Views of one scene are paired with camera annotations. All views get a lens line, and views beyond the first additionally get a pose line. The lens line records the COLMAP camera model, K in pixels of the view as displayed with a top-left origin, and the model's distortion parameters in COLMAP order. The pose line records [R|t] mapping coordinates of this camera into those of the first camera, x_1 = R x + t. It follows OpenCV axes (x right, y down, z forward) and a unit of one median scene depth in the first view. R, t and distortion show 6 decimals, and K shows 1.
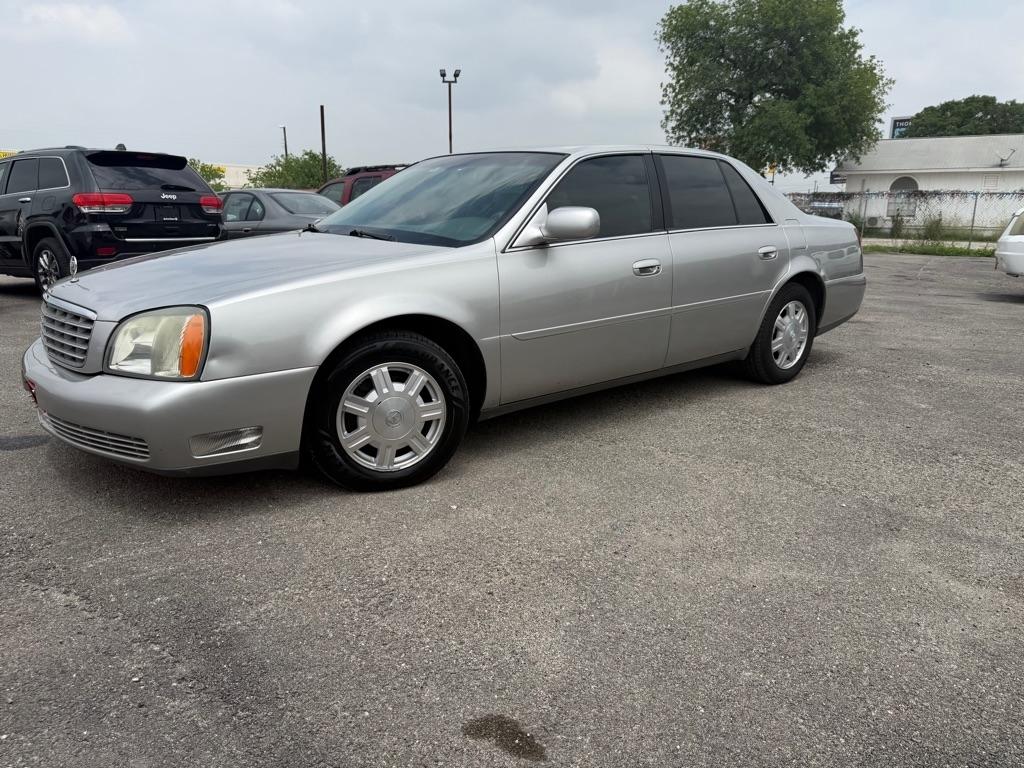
lens RADIAL K [[722.6, 0, 511.6], [0, 722.6, 386.5], [0, 0, 1]] dist [0.020987, -0.030628]
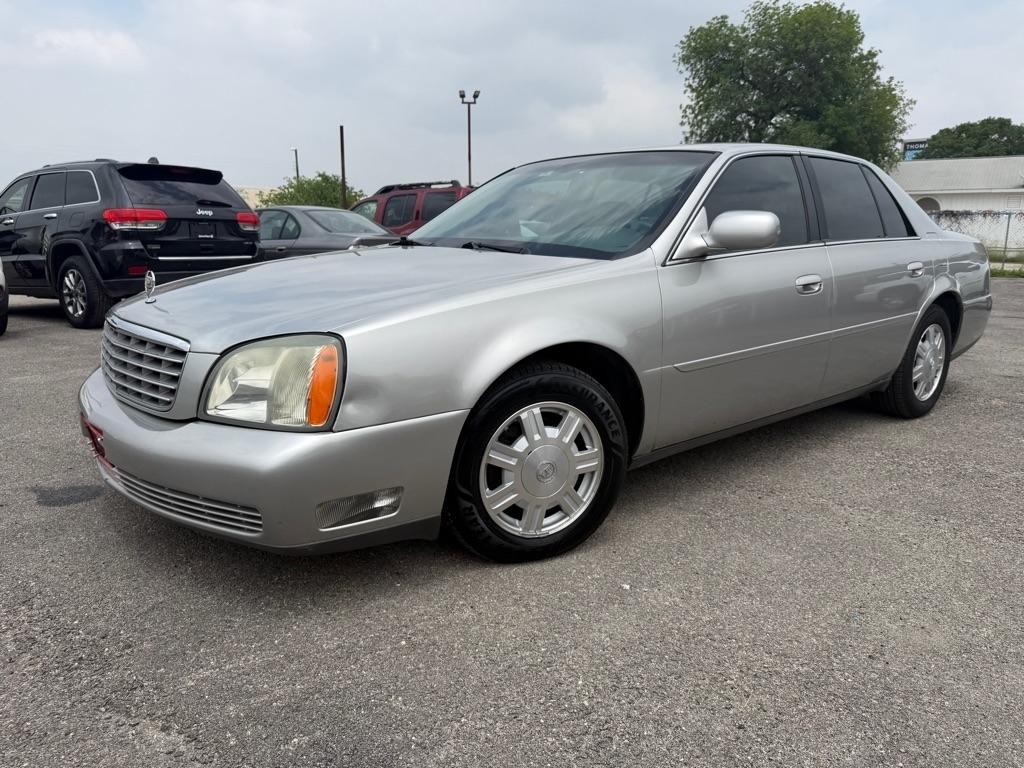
lens RADIAL K [[723.6, 0, 518.3], [0, 723.6, 385.1], [0, 0, 1]] dist [0.028301, -0.041793]
pose [[0.999999, -0.000705, 0.001115, -0.157866], [0.000740, 0.999492, -0.031850, -0.021342], [-0.001092, 0.031851, 0.999492, 0.158985]]
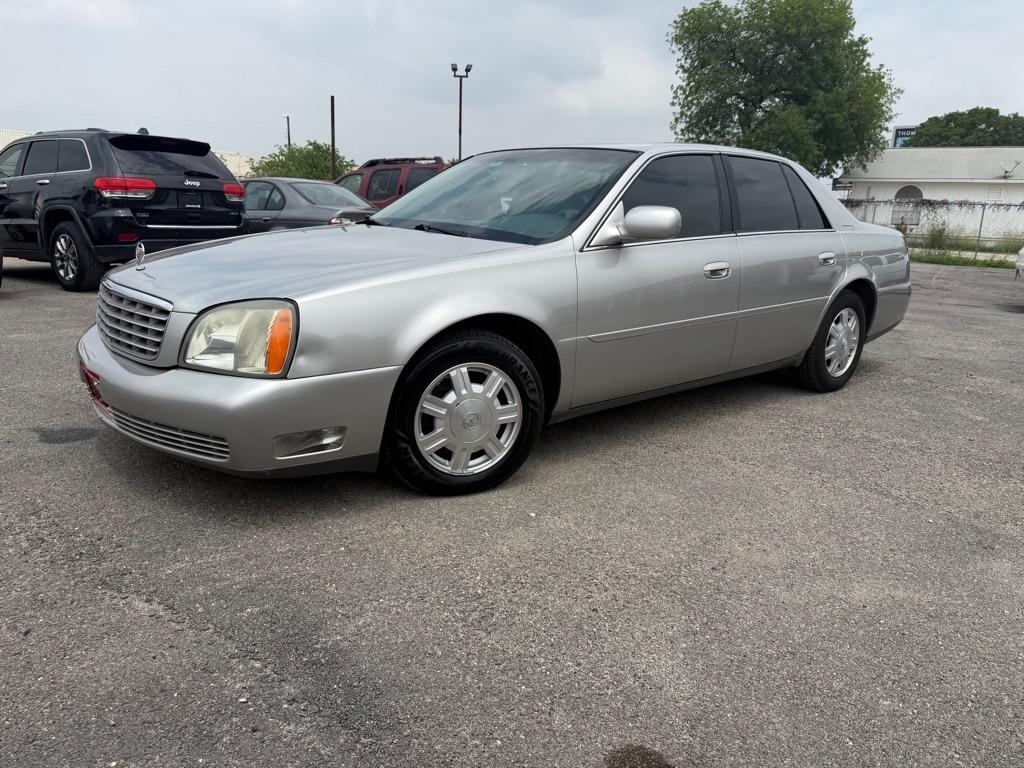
lens RADIAL K [[723.5, 0, 521.9], [0, 723.5, 382.1], [0, 0, 1]] dist [0.025197, -0.037545]
pose [[0.999490, 0.024819, 0.020084, -0.094367], [-0.024773, 0.999690, -0.002519, -0.005320], [-0.020141, 0.002020, 0.999795, 0.029323]]
